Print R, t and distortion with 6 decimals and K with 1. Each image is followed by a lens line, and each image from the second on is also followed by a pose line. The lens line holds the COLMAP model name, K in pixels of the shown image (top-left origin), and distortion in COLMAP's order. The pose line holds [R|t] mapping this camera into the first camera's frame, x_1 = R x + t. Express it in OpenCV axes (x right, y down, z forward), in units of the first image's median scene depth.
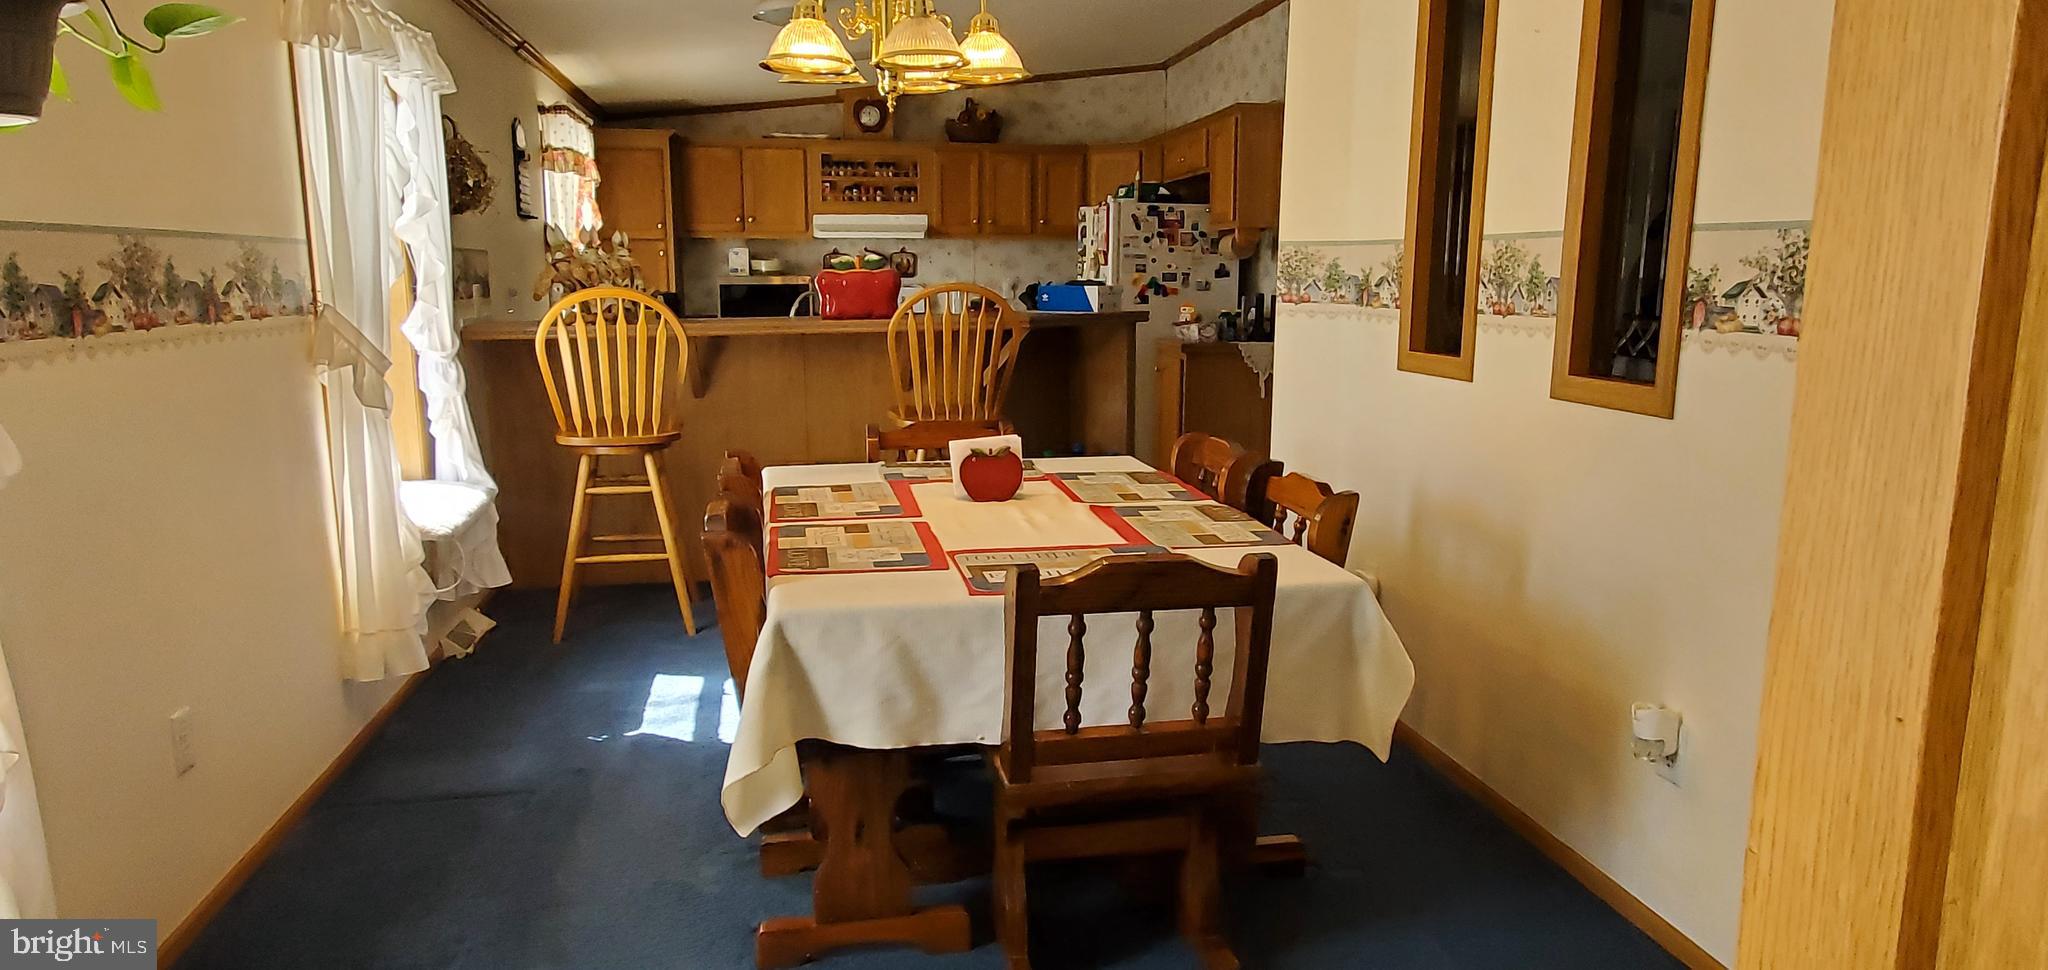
lens RADIAL K [[1302.0, 0, 1026.1], [0, 1302.0, 496.2], [0, 0, 1]] dist [0.002101, 0.000136]
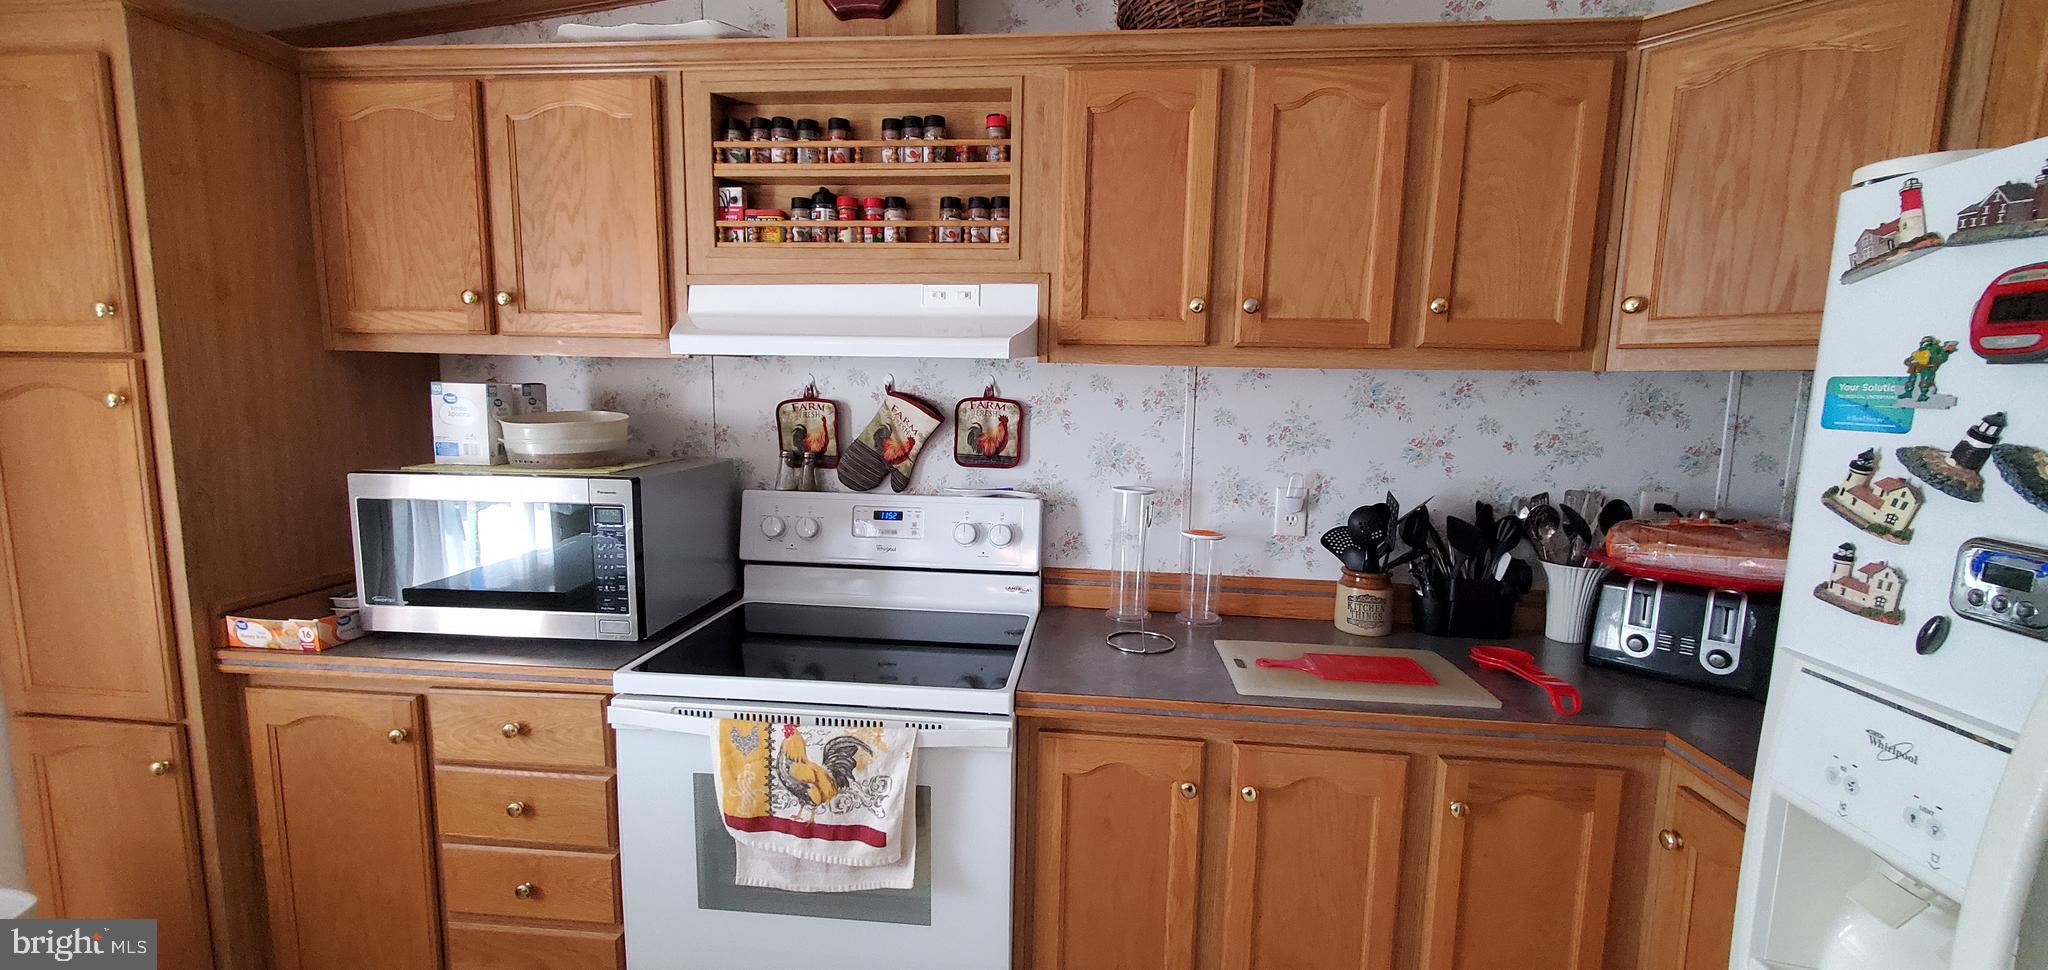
lens RADIAL K [[813.8, 0, 1020.6], [0, 813.8, 489.6], [0, 0, 1]] dist [0.007852, -0.004979]
pose [[0.960647, 0.051730, -0.272912, -0.025104], [-0.062847, 0.997505, -0.032146, -0.163889], [0.270568, 0.048033, 0.961502, 0.830415]]
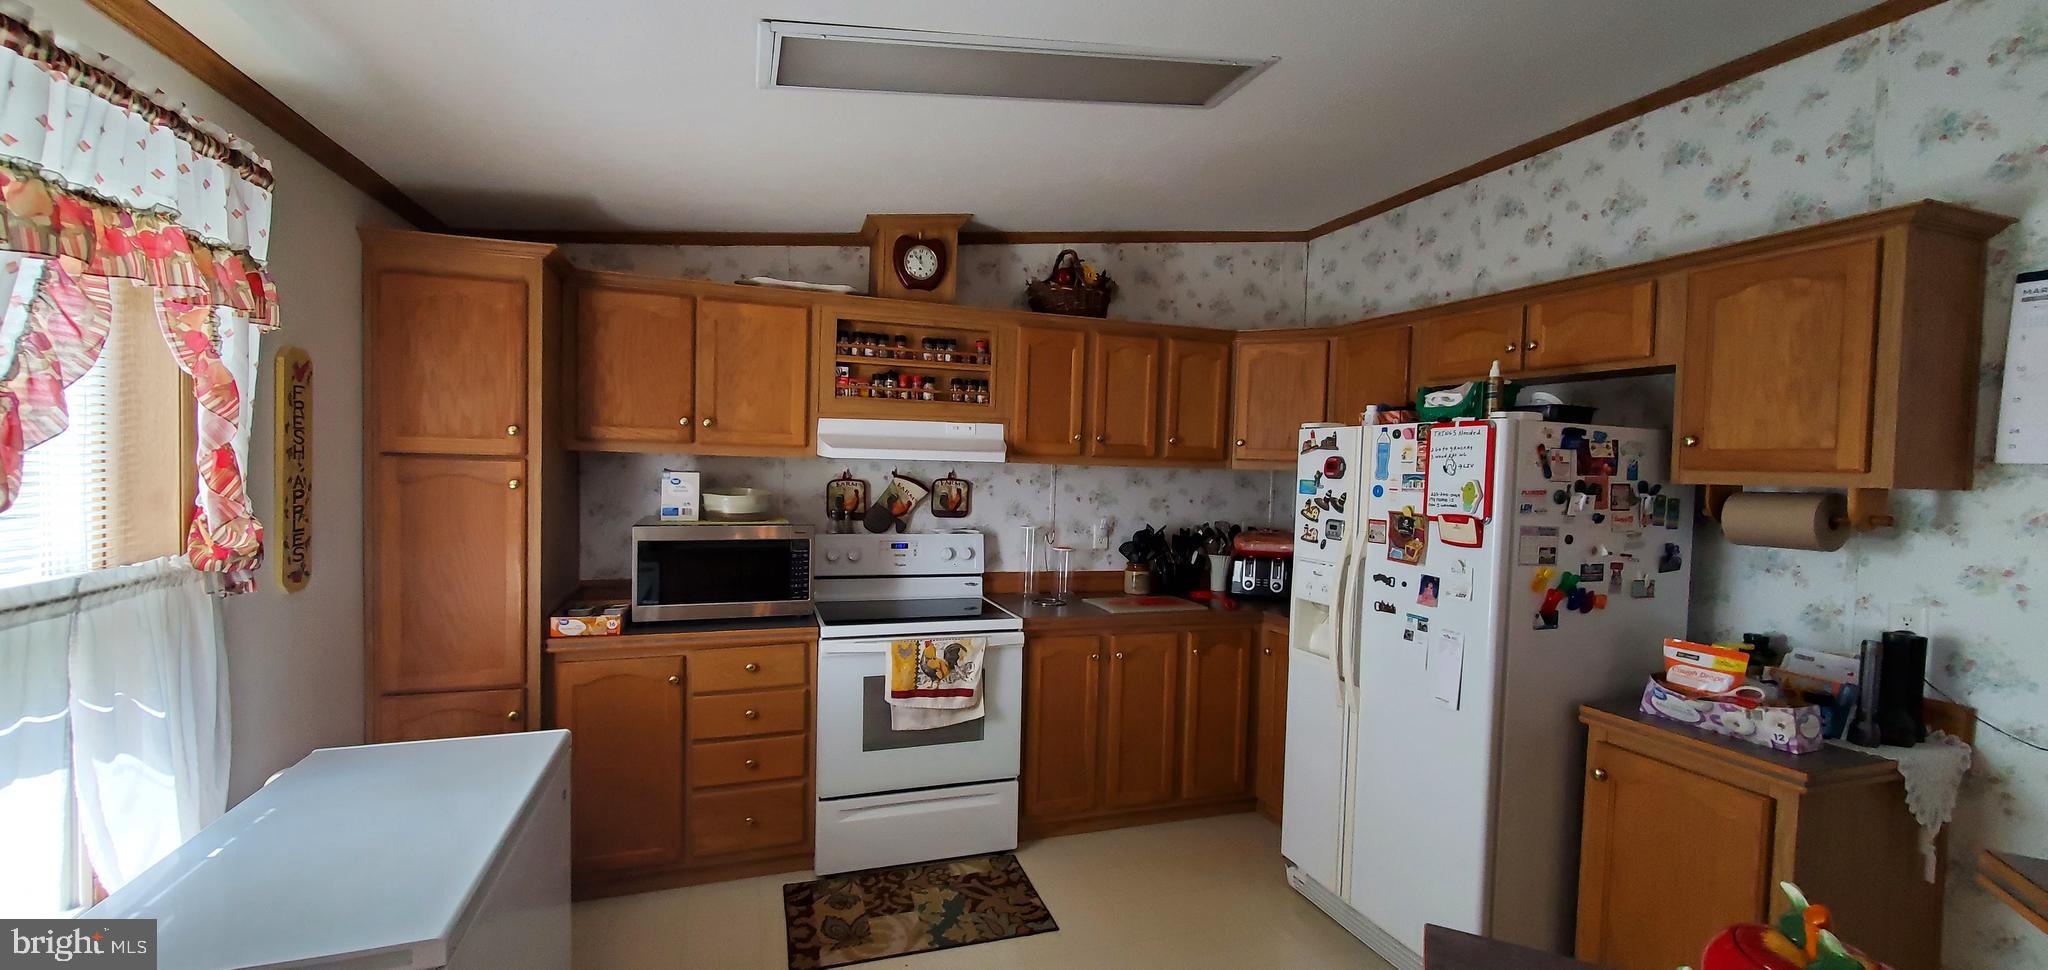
lens RADIAL K [[813.8, 0, 1020.6], [0, 813.8, 489.6], [0, 0, 1]] dist [0.007852, -0.004979]
pose [[0.988110, 0.022345, 0.152114, -0.128840], [-0.003145, 0.992113, -0.125308, -0.138467], [-0.153714, 0.123340, 0.980387, 0.630557]]
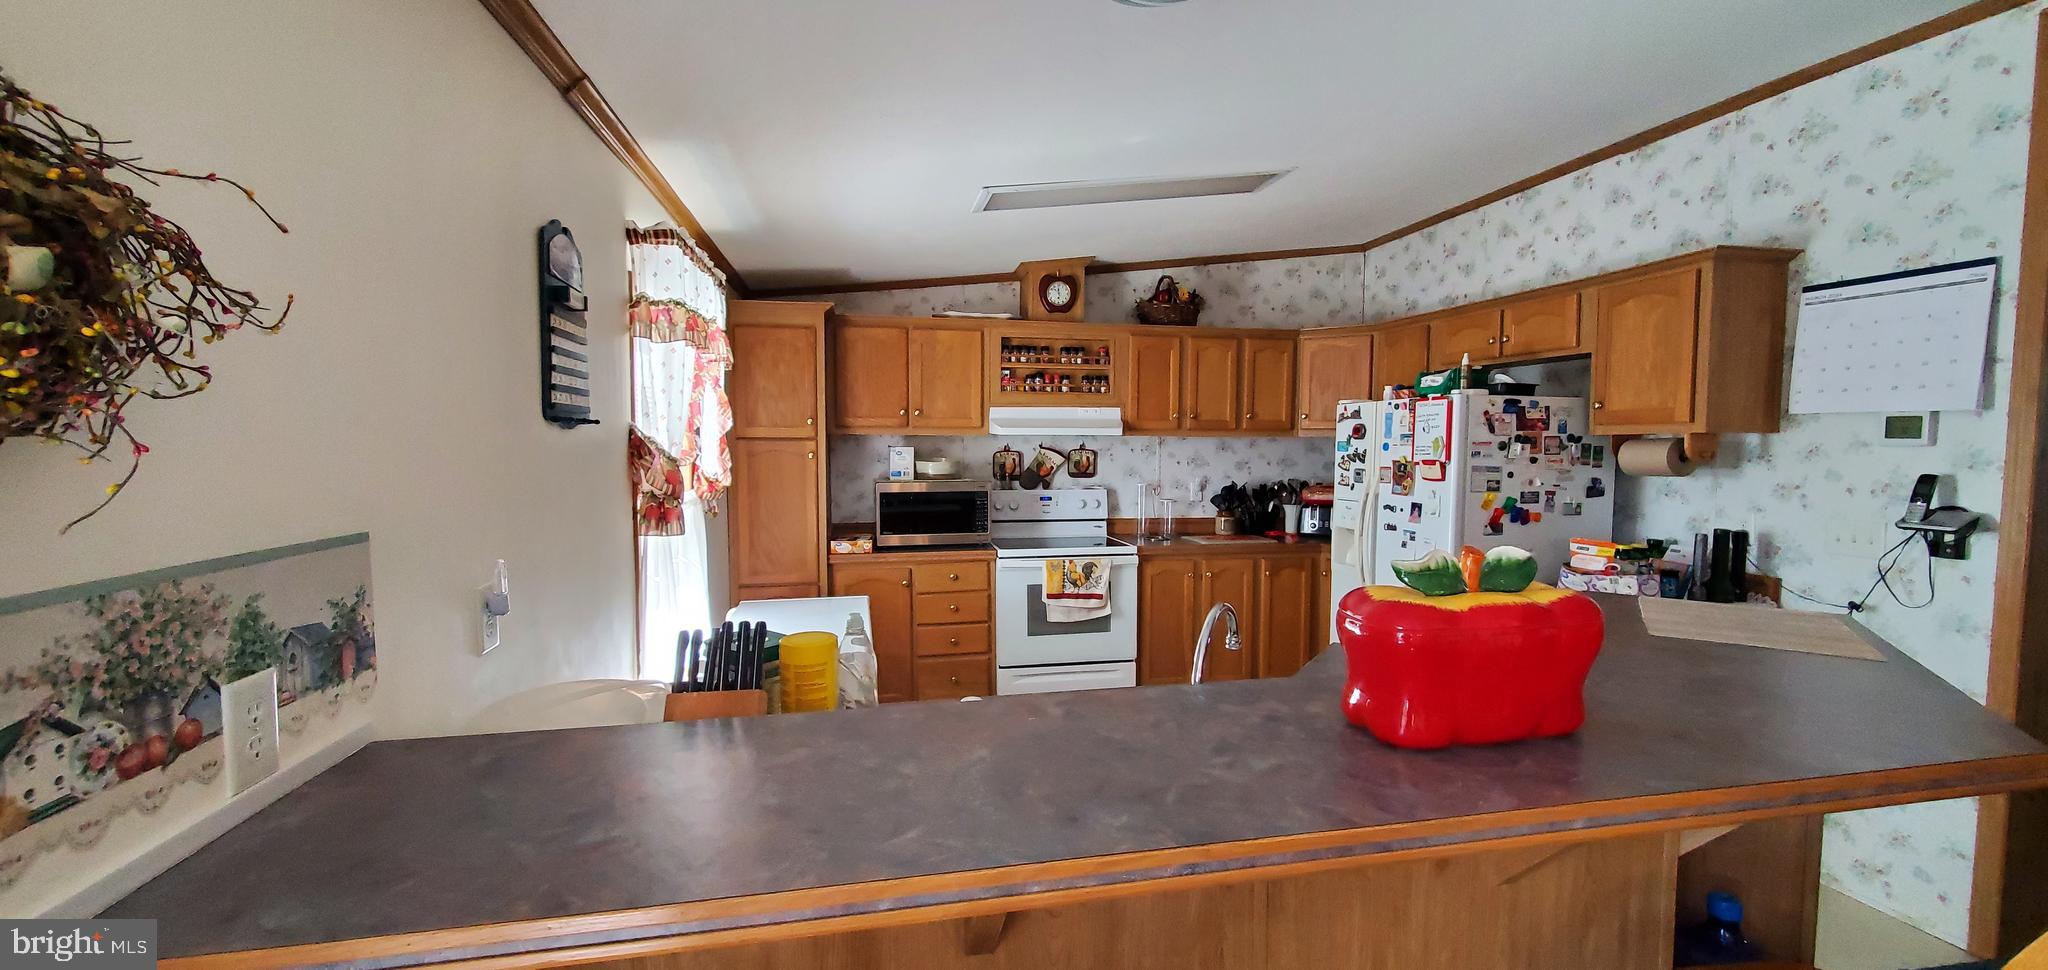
lens RADIAL K [[813.8, 0, 1020.6], [0, 813.8, 489.6], [0, 0, 1]] dist [0.007852, -0.004979]
pose [[0.999883, 0.001899, 0.015153, -0.152050], [-0.000311, 0.994568, -0.104087, -0.108888], [-0.015269, 0.104071, 0.994453, 0.483643]]
